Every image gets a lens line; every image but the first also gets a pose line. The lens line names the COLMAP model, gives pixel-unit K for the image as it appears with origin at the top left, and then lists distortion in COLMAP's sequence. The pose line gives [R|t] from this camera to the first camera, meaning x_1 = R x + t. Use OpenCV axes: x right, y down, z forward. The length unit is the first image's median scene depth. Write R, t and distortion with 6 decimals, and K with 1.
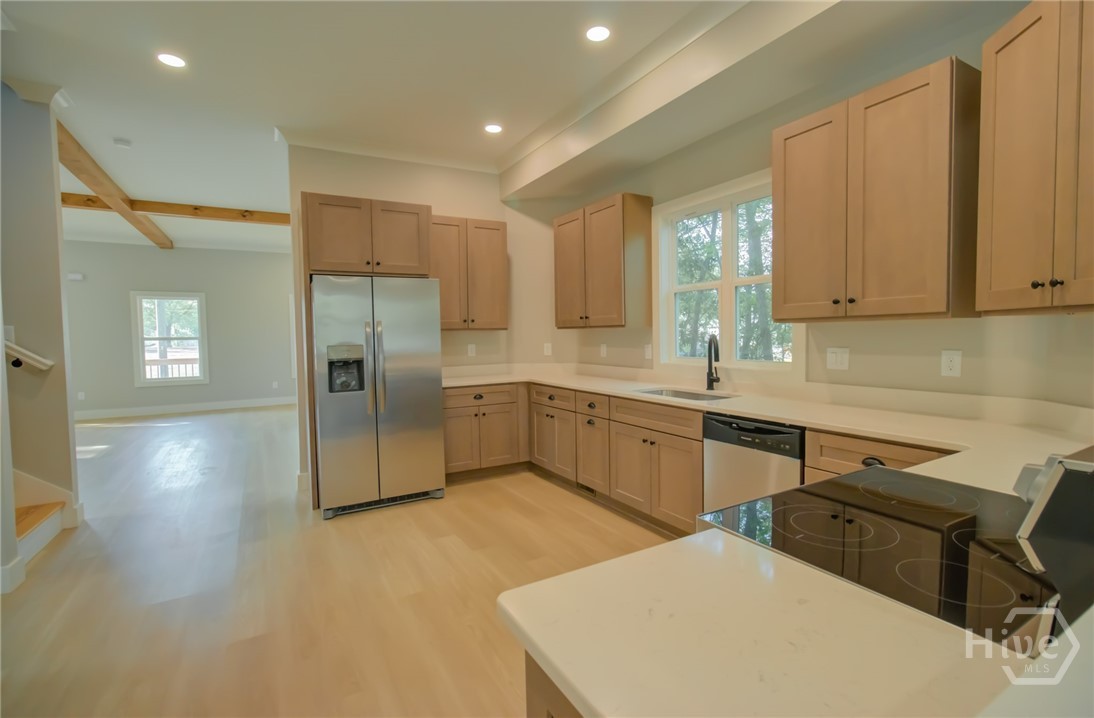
lens RADIAL K [[506.6, 0, 557.5], [0, 506.6, 359.7], [0, 0, 1]] dist [0.000296, 0.000097]
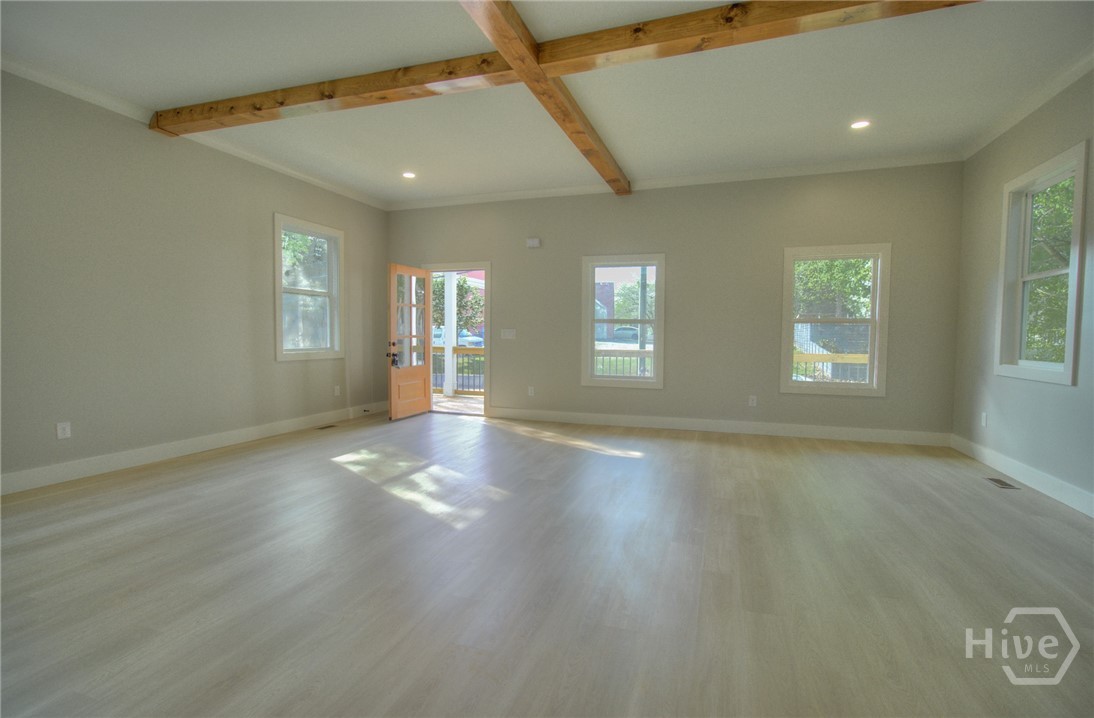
lens RADIAL K [[506.6, 0, 557.5], [0, 506.6, 359.7], [0, 0, 1]] dist [0.000296, 0.000097]
pose [[0.655759, 0.057021, -0.752814, -0.287527], [-0.055561, 0.998085, 0.027201, -0.001311], [0.752923, 0.023990, 0.657671, 0.472897]]
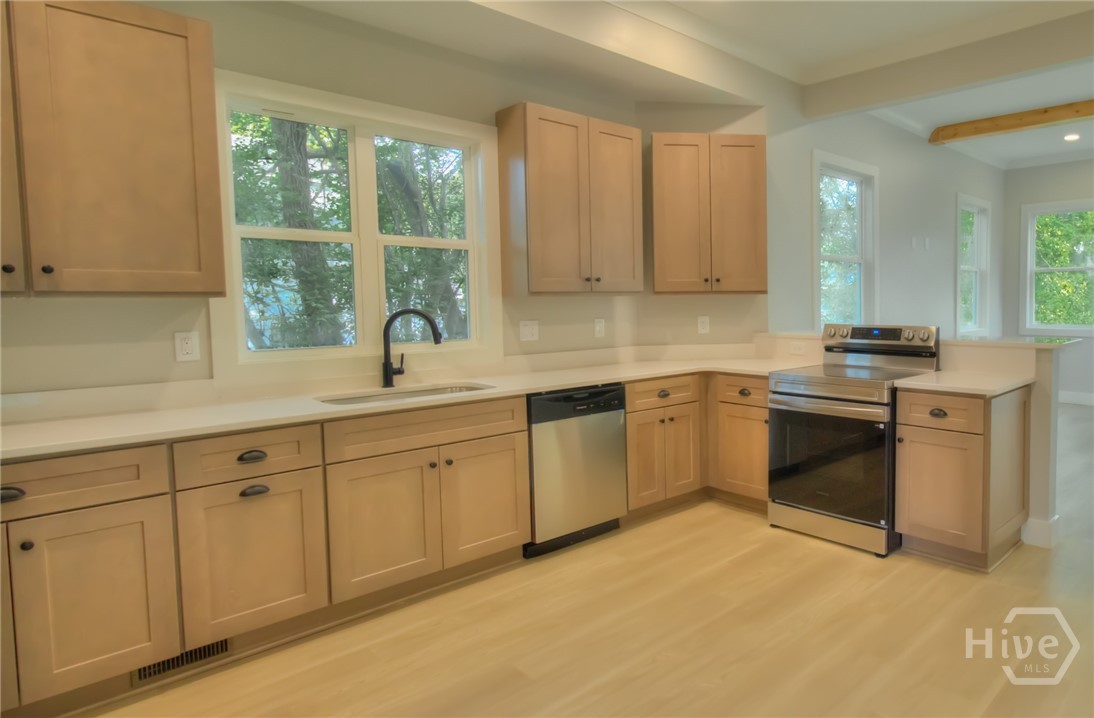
lens RADIAL K [[799.8, 0, 547.0], [0, 799.8, 359.0], [0, 0, 1]] dist [-0.001443, -0.000206]
pose [[-0.245297, -0.046351, 0.968339, -1.094548], [0.069372, 0.995457, 0.065222, -0.049841], [-0.966963, 0.083174, -0.240967, 1.346185]]
